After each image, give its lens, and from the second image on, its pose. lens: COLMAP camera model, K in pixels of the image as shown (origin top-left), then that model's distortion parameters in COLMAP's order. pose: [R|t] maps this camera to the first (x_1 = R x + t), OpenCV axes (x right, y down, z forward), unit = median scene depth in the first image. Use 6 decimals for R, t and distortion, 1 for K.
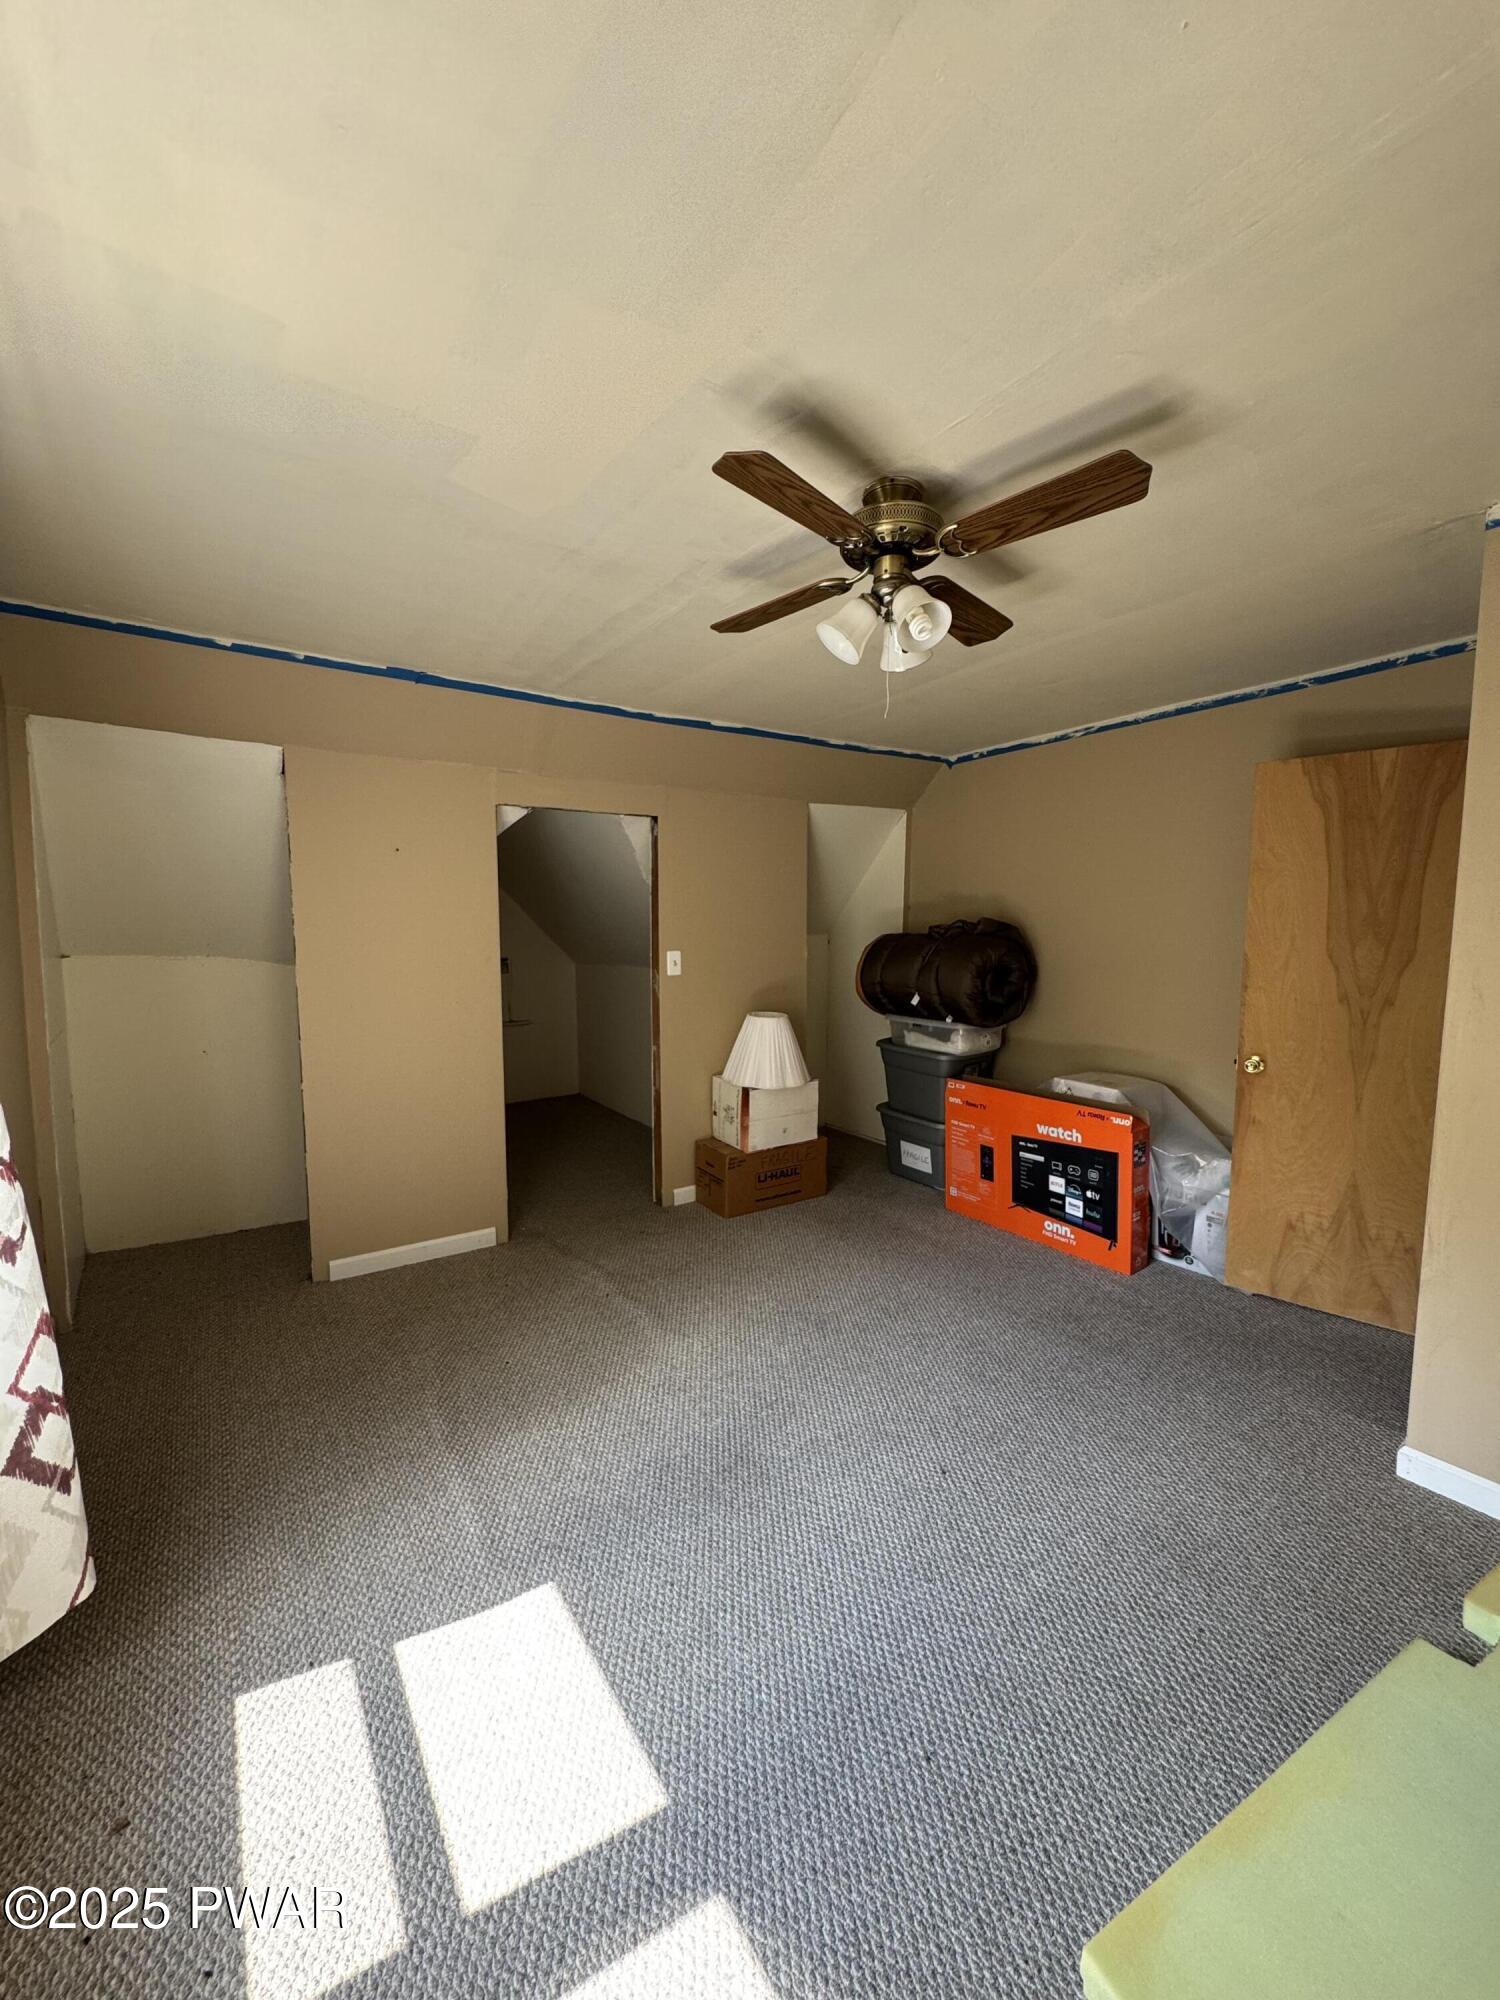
lens RADIAL K [[791.2, 0, 746.8], [0, 791.2, 995.1], [0, 0, 1]] dist [-0.001469, 0.000285]
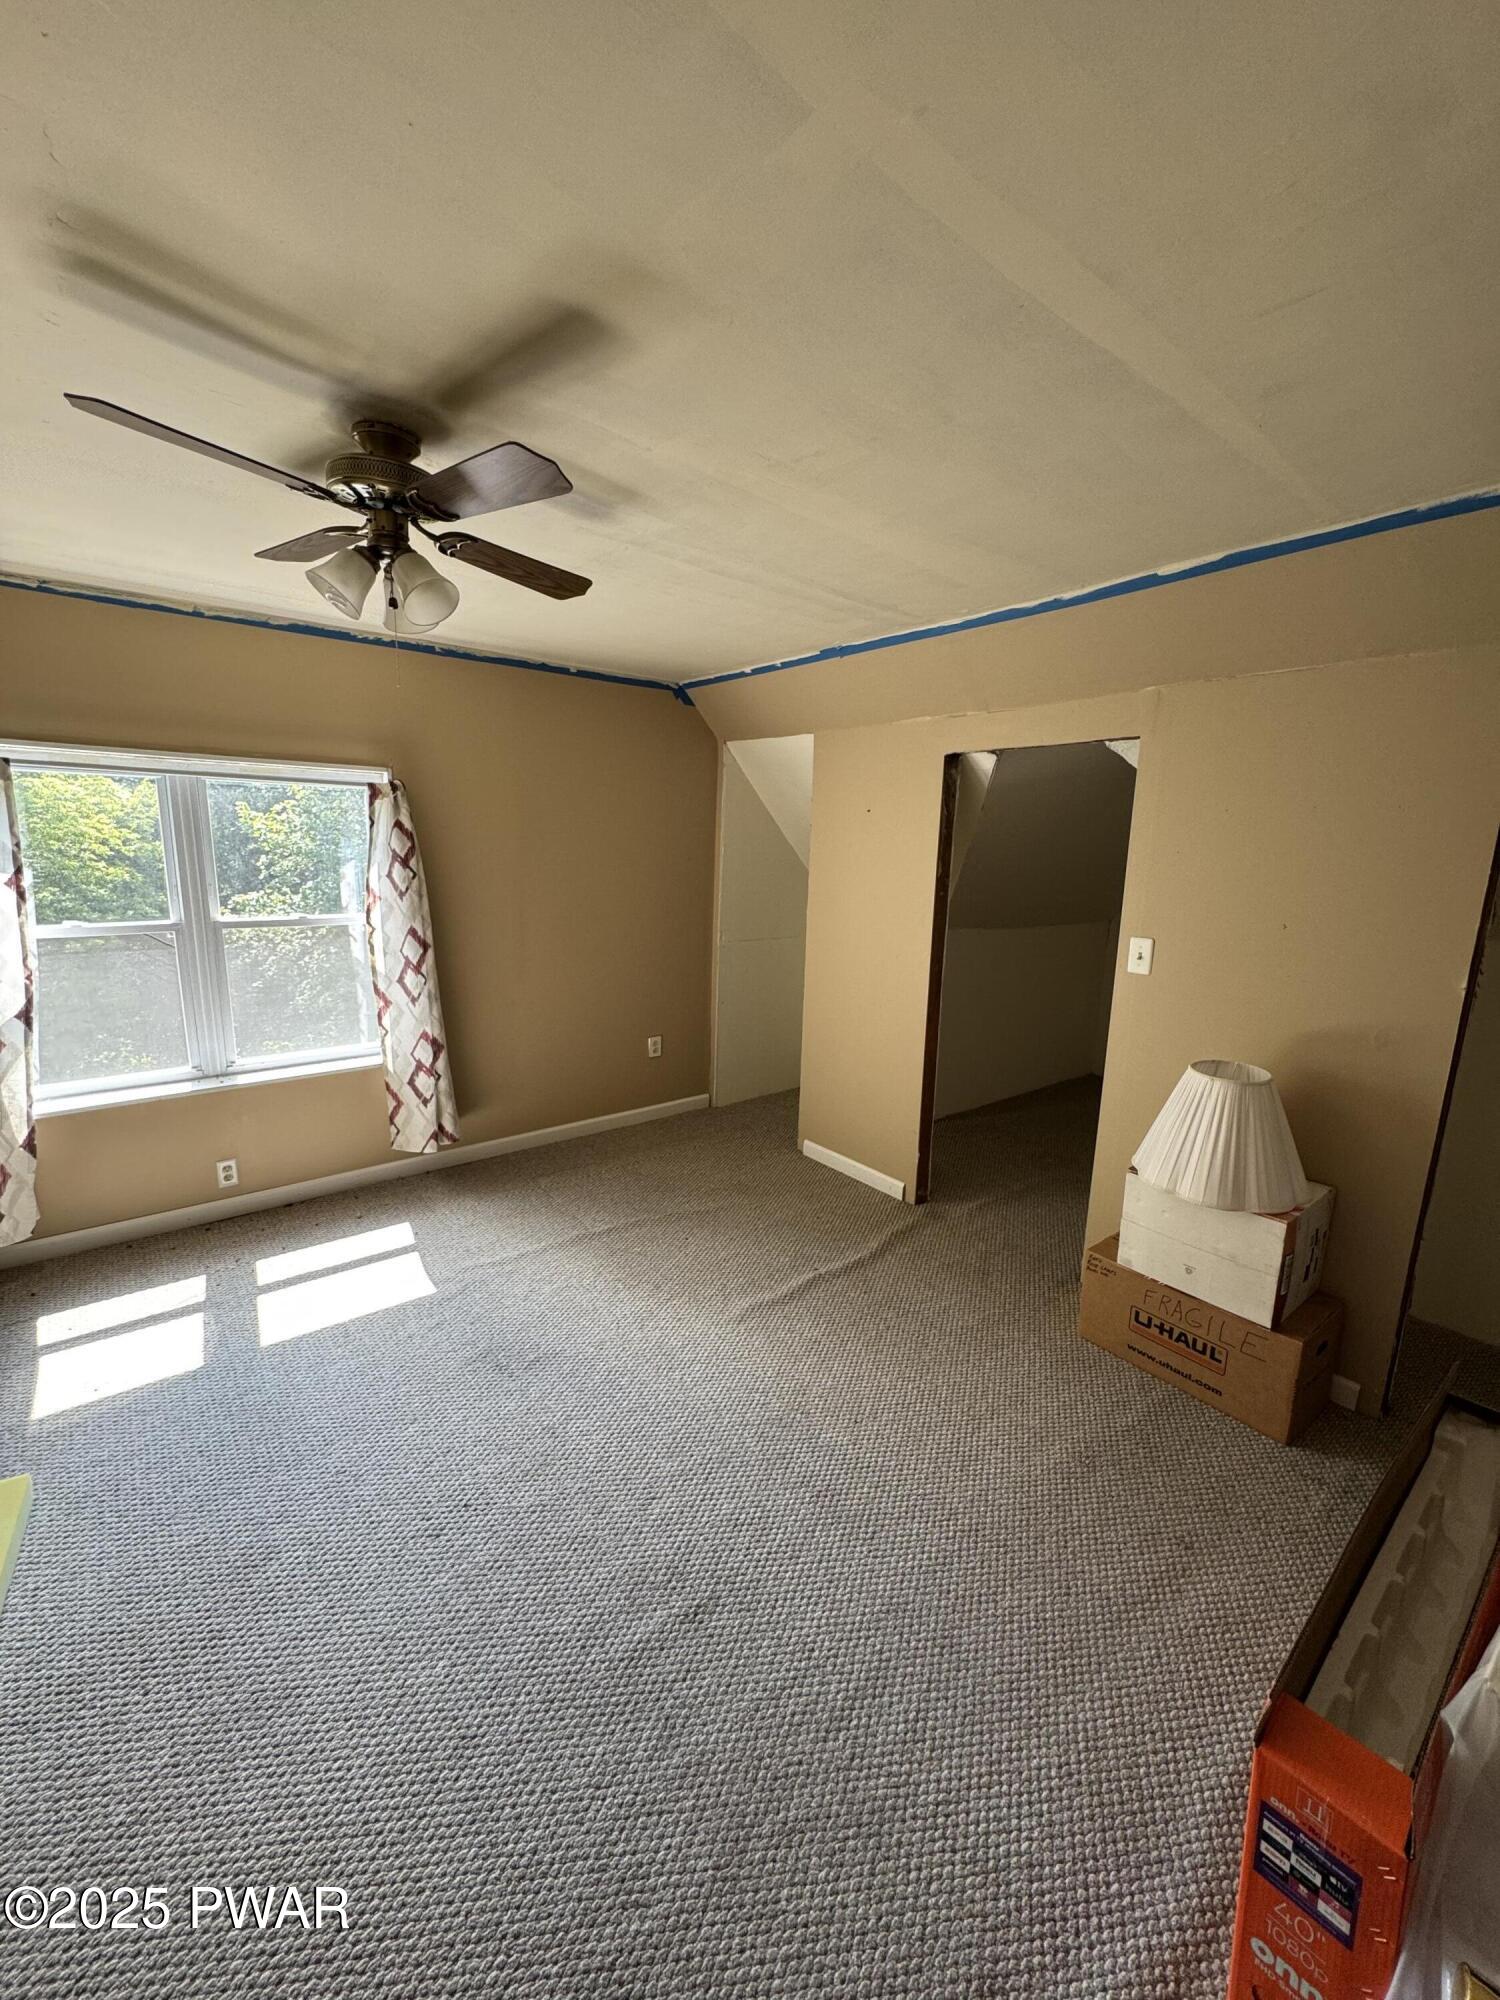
lens RADIAL K [[791.2, 0, 748.2], [0, 791.2, 1000.5], [0, 0, 1]] dist [-0.001469, 0.000285]
pose [[0.083201, 0.196906, -0.976886, 0.708838], [-0.112905, 0.975835, 0.187078, -0.119281], [0.990116, 0.094731, 0.103422, 0.783431]]
